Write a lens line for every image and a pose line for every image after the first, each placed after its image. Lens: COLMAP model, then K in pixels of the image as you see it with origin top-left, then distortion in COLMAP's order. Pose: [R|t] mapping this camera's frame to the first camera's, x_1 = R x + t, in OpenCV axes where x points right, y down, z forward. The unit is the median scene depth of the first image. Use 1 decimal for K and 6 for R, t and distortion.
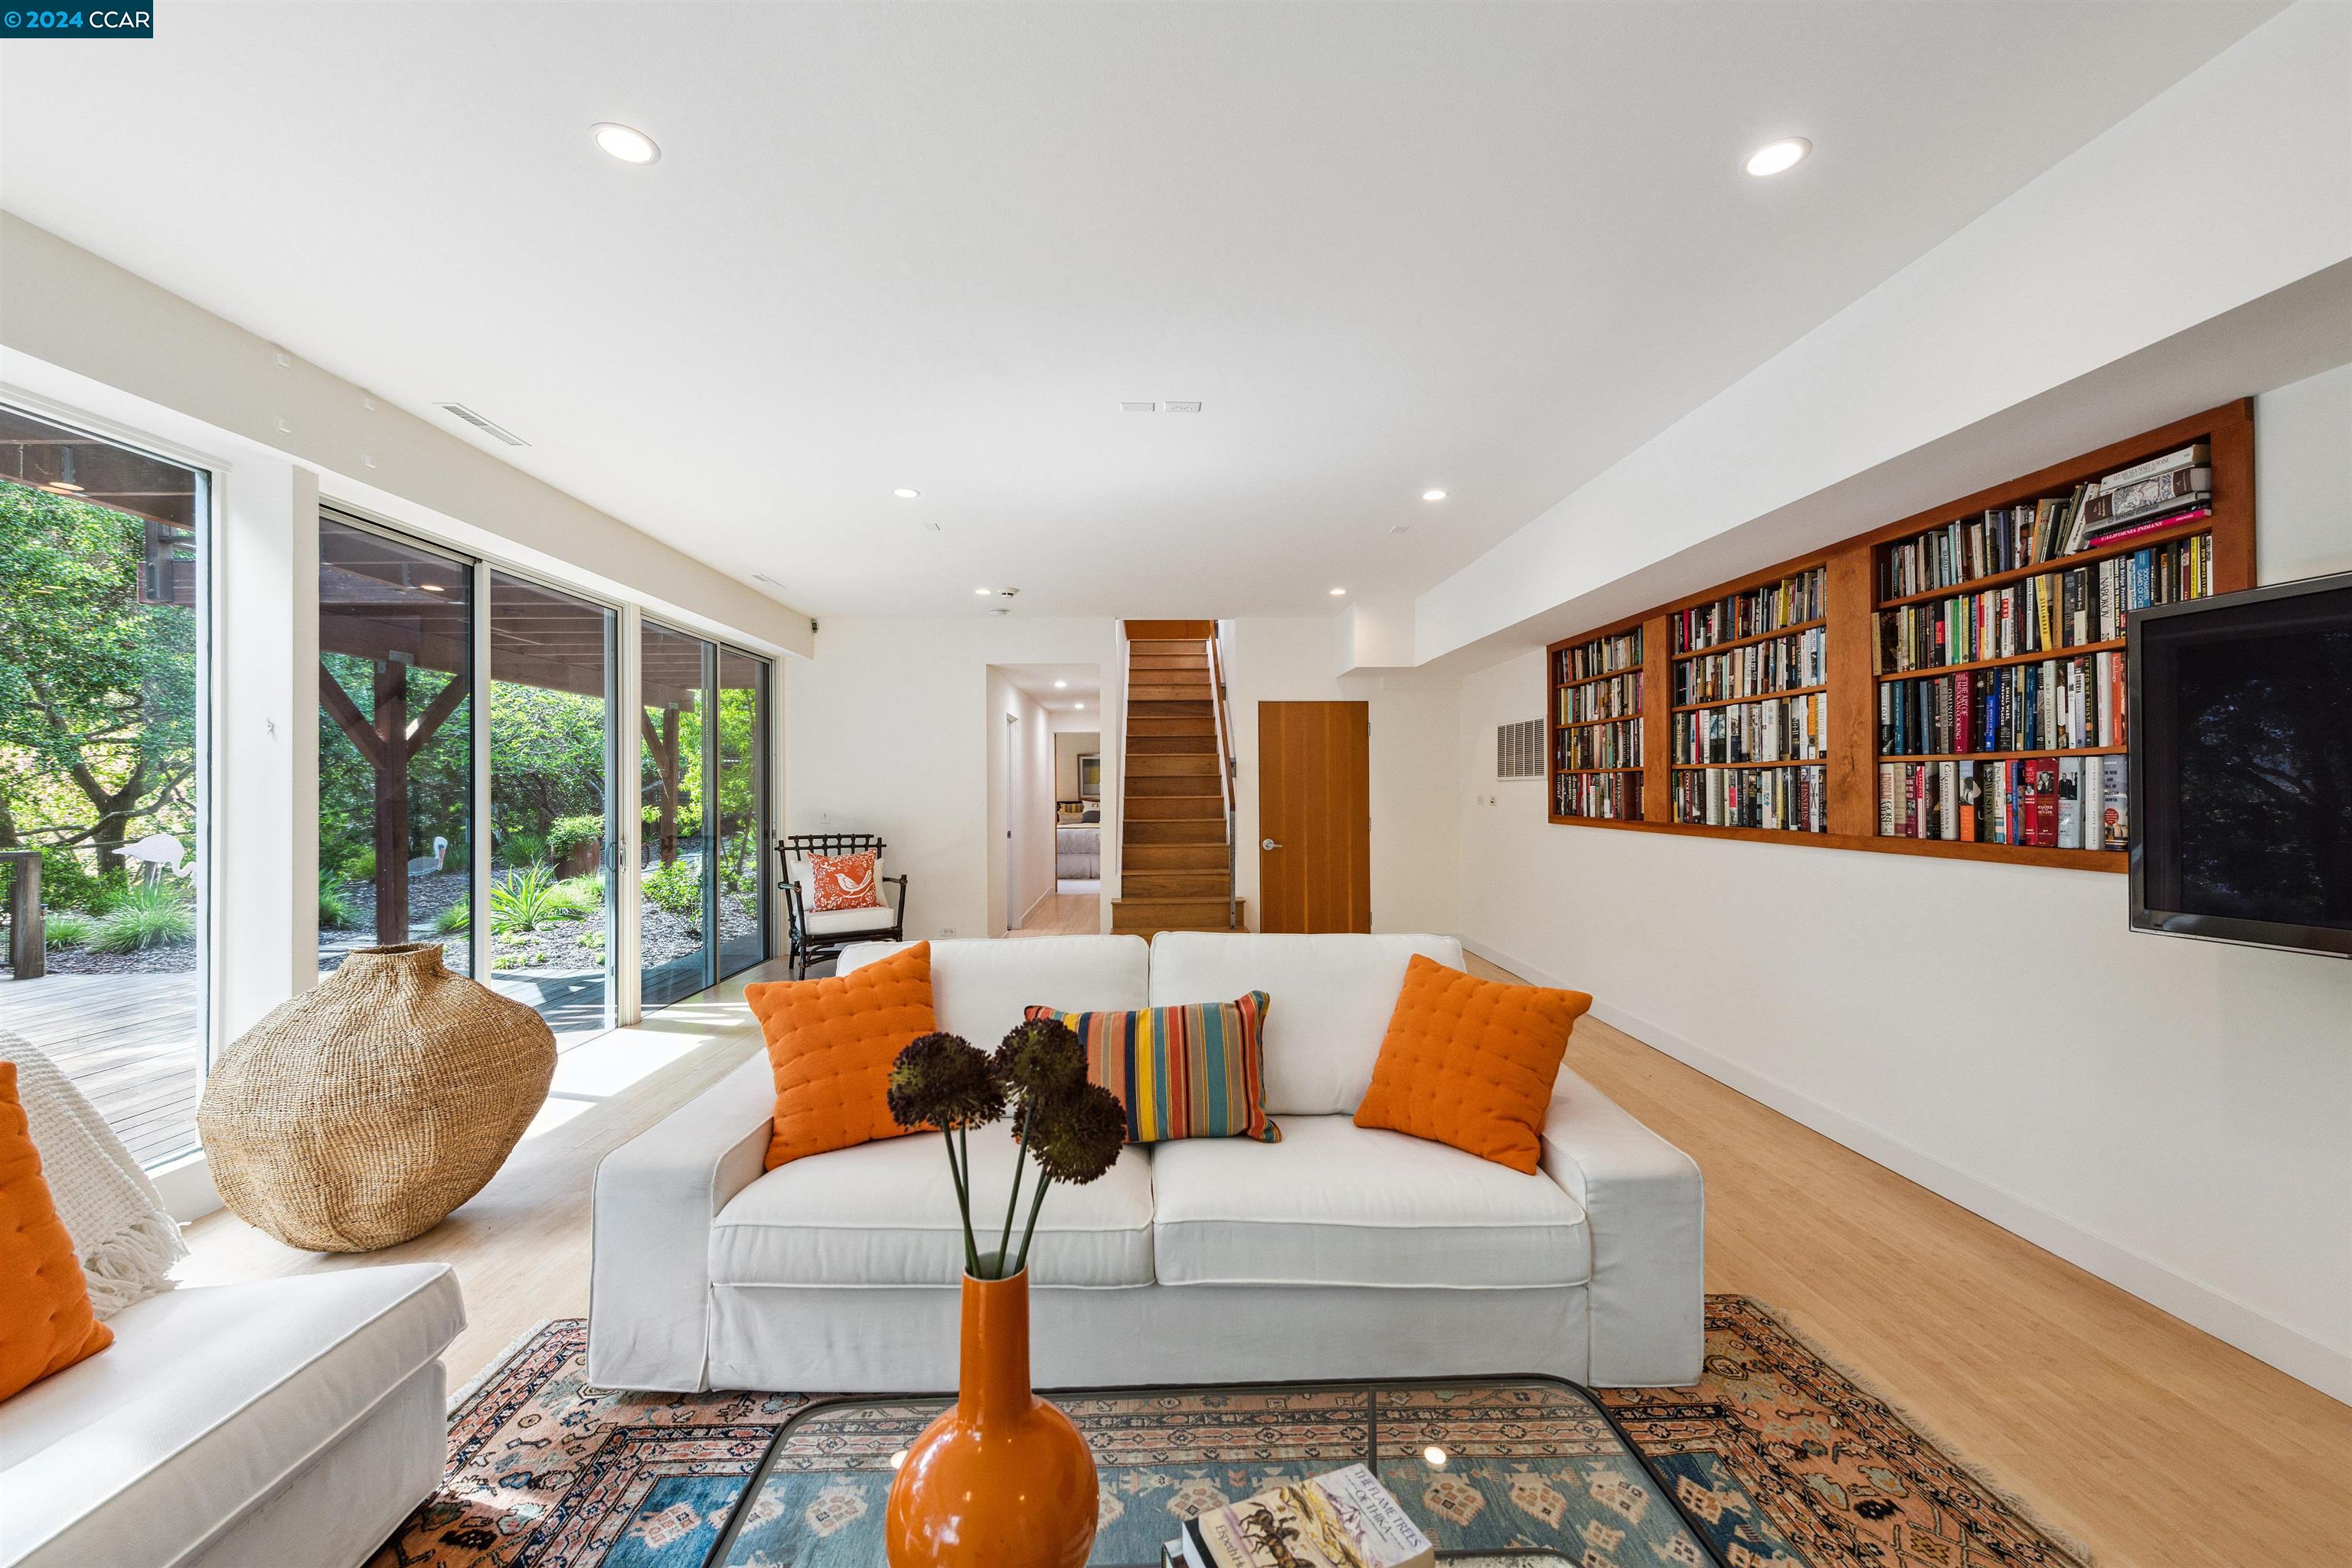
lens RADIAL K [[916.8, 0, 1176.0], [0, 916.8, 784.0], [0, 0, 1]] dist [0.019617, -0.009154]
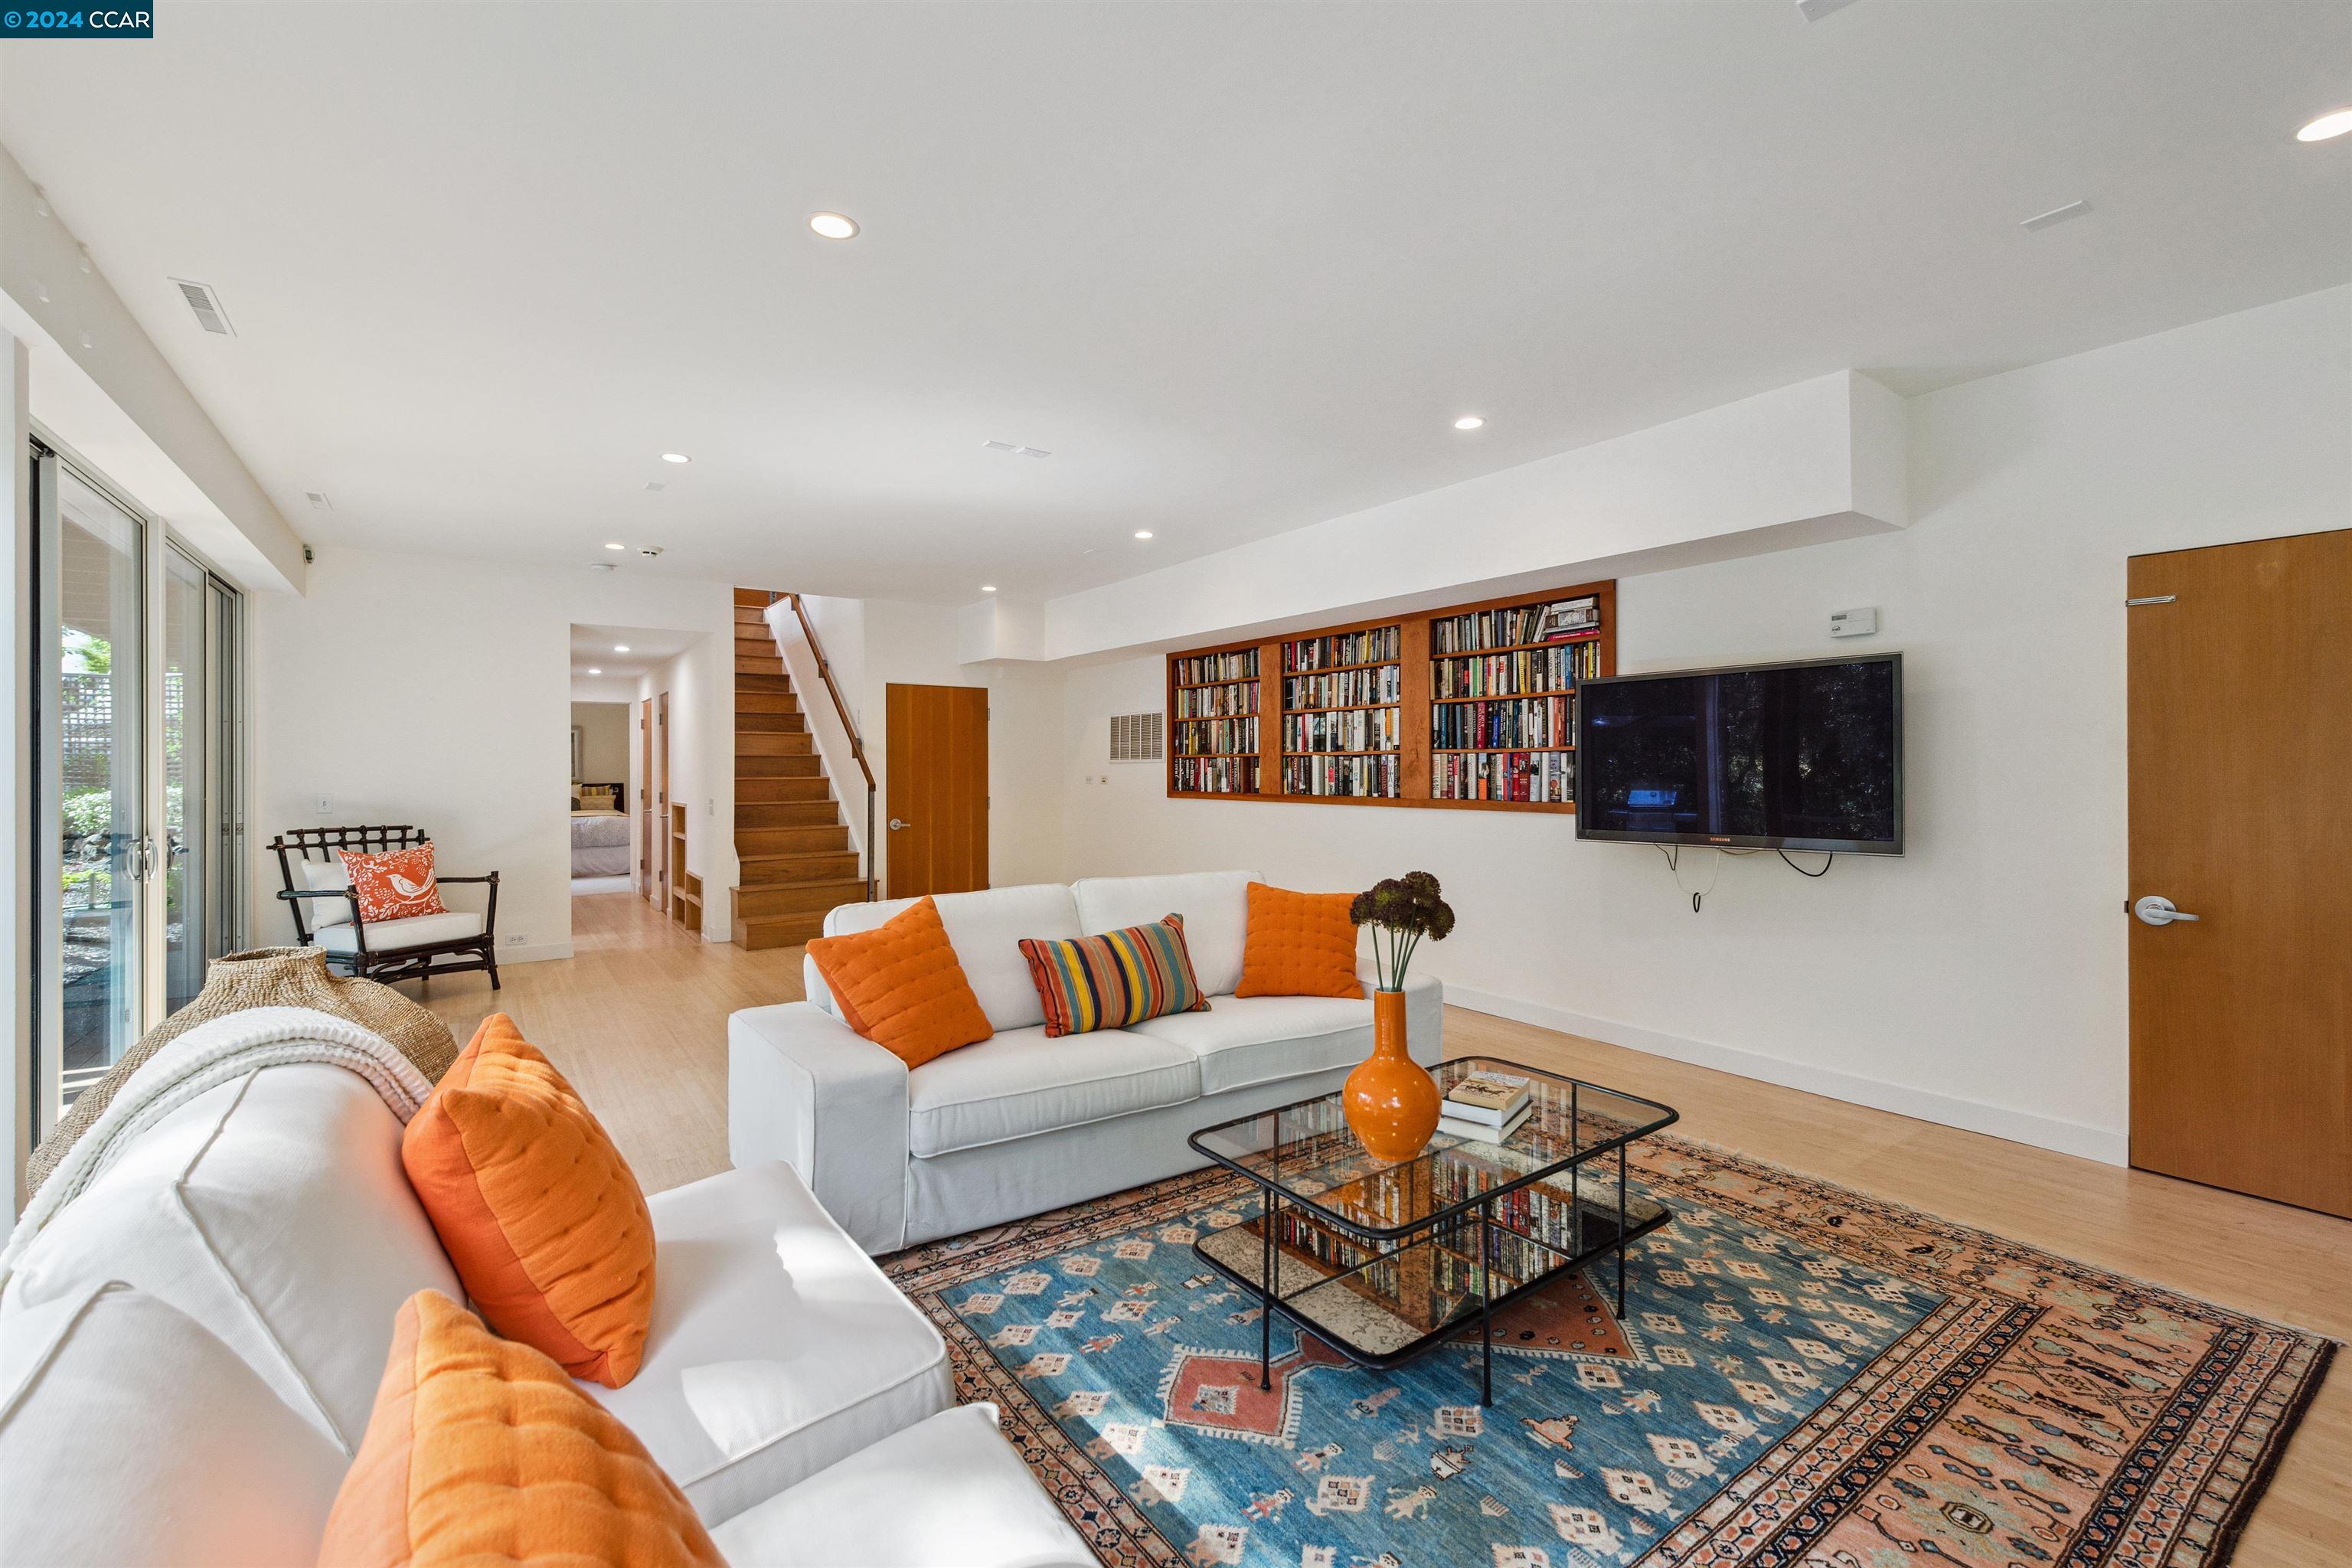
lens RADIAL K [[982.5, 0, 1174.4], [0, 982.5, 769.8], [0, 0, 1]] dist [0.008817, -0.000009]
pose [[0.832334, 0.002057, 0.554271, -0.524746], [-0.004221, 0.999988, 0.002628, 0.002981], [-0.554258, -0.004527, 0.832332, -0.170922]]
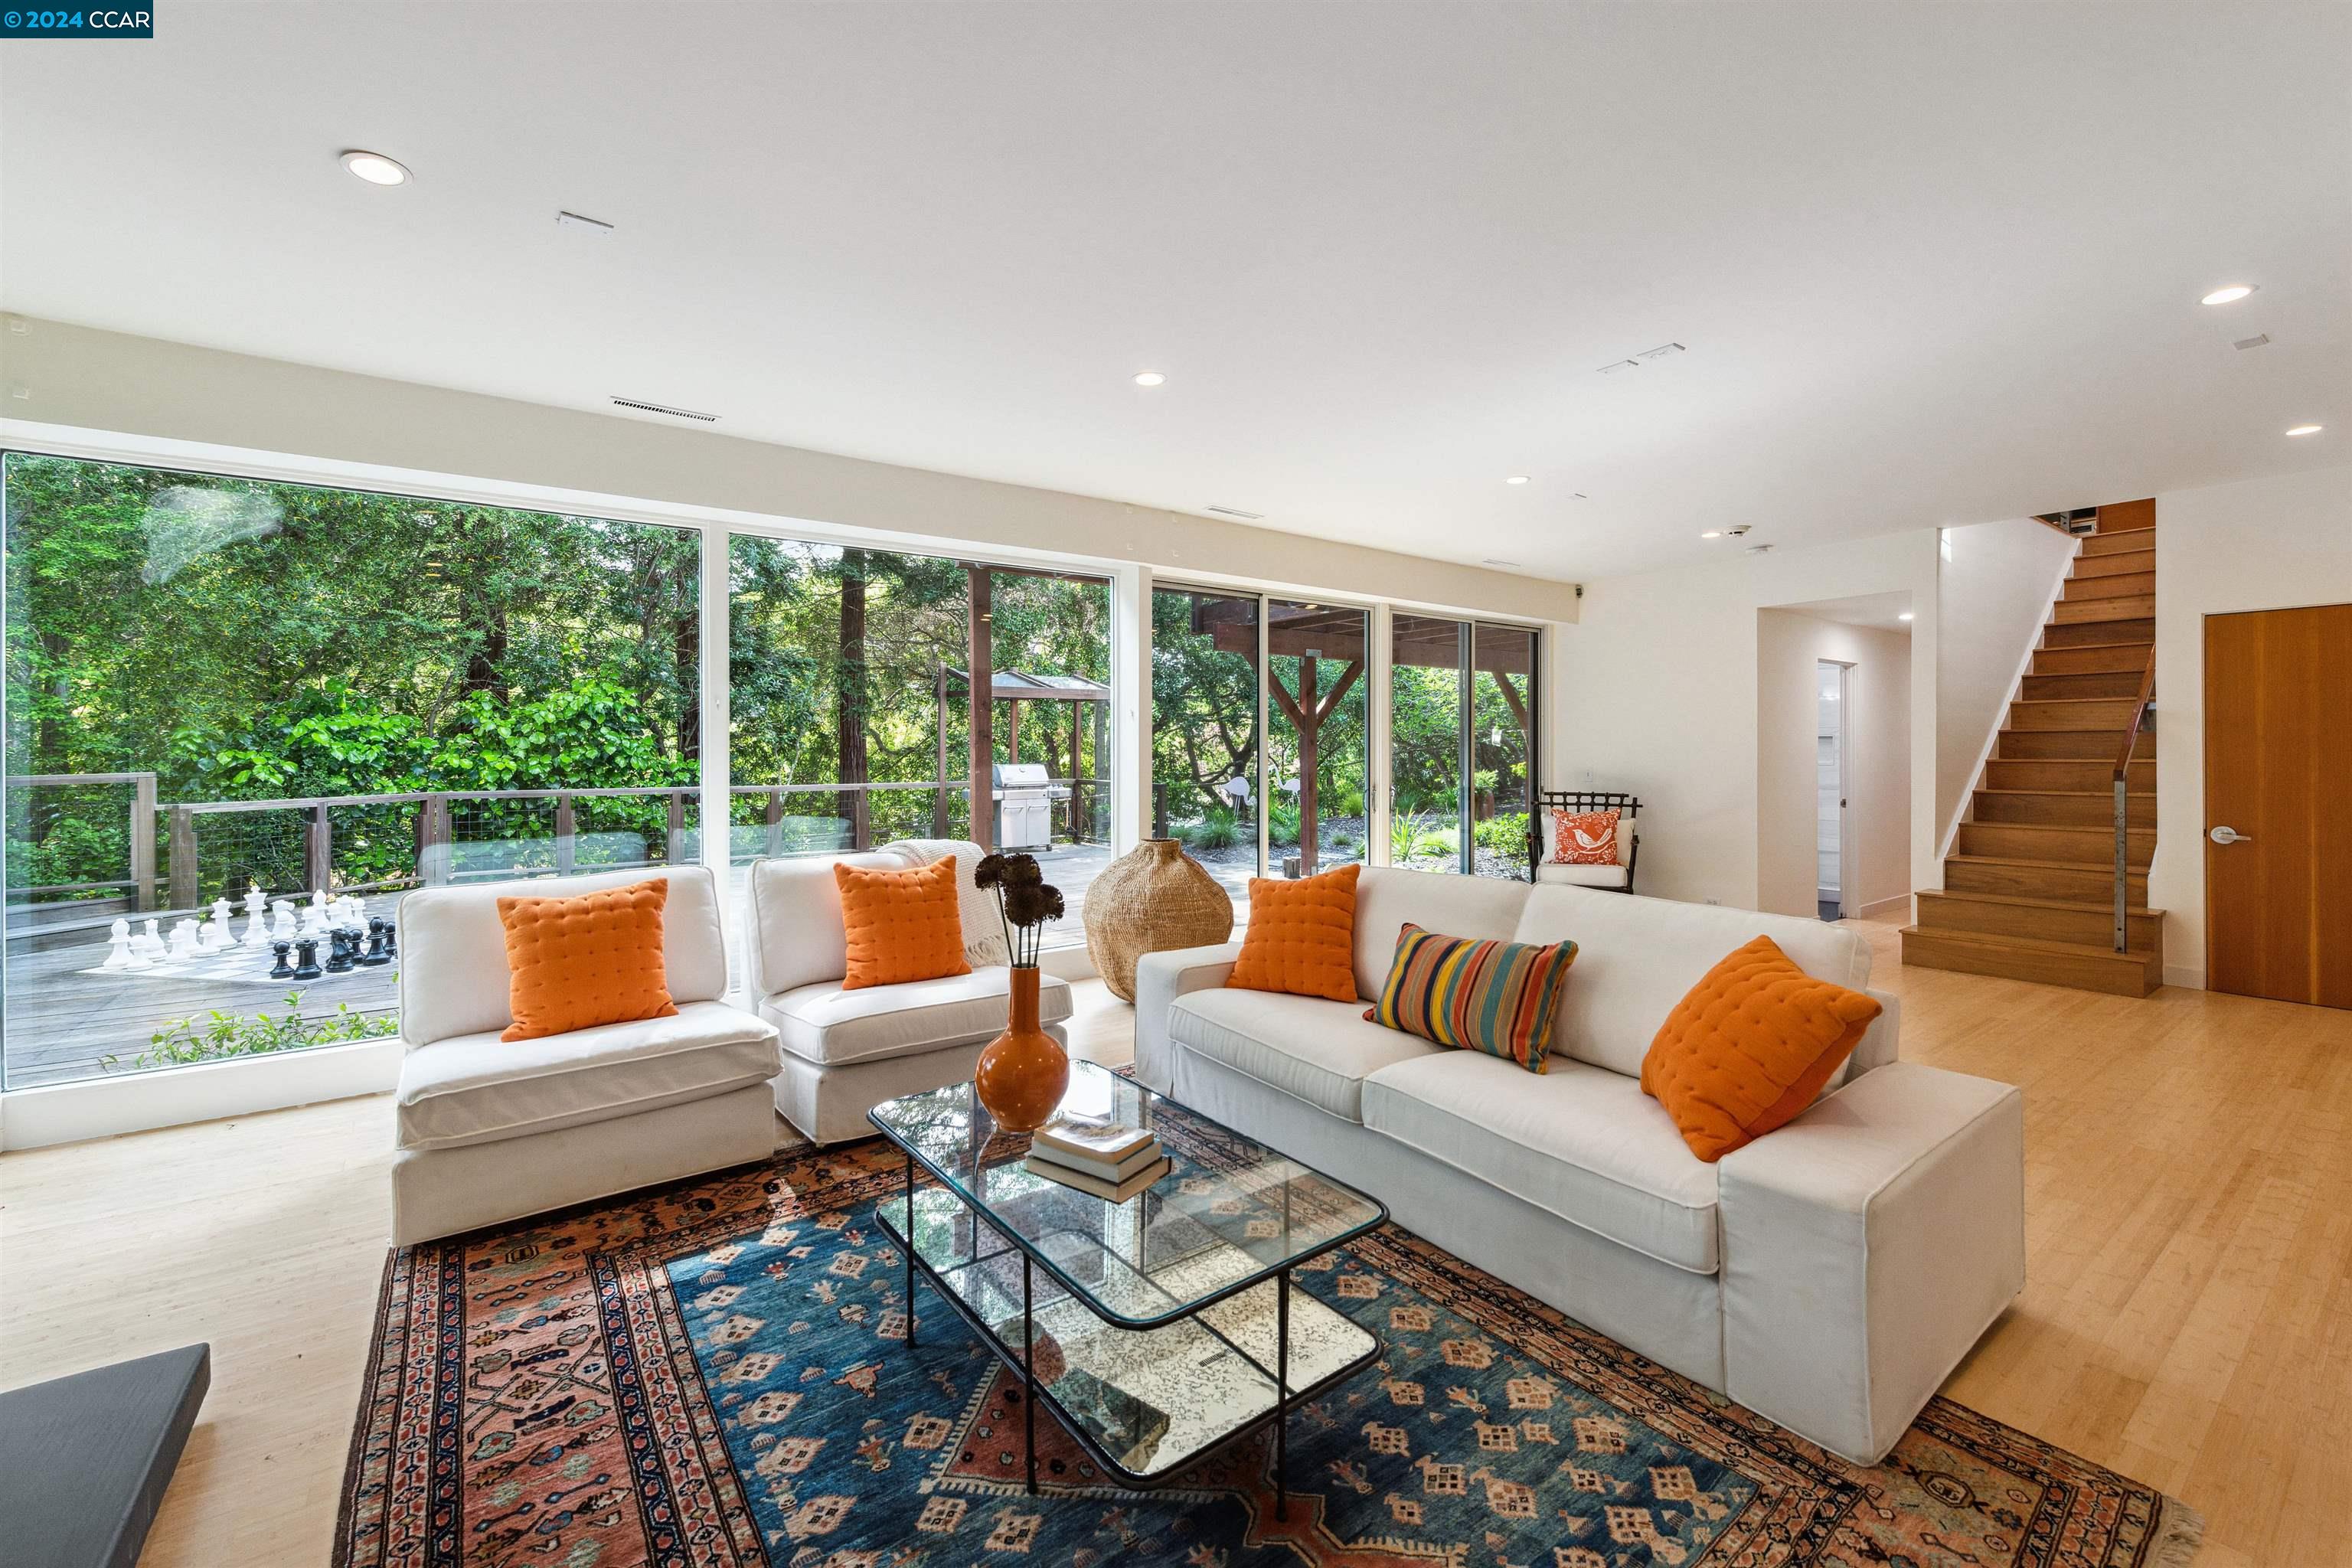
lens RADIAL K [[966.9, 0, 1175.2], [0, 966.9, 756.3], [0, 0, 1]] dist [0.018526, -0.006060]
pose [[0.567507, 0.008657, -0.823323, 0.531997], [0.002878, 0.999918, 0.012497, -0.001111], [0.823364, -0.009462, 0.567435, -0.001382]]
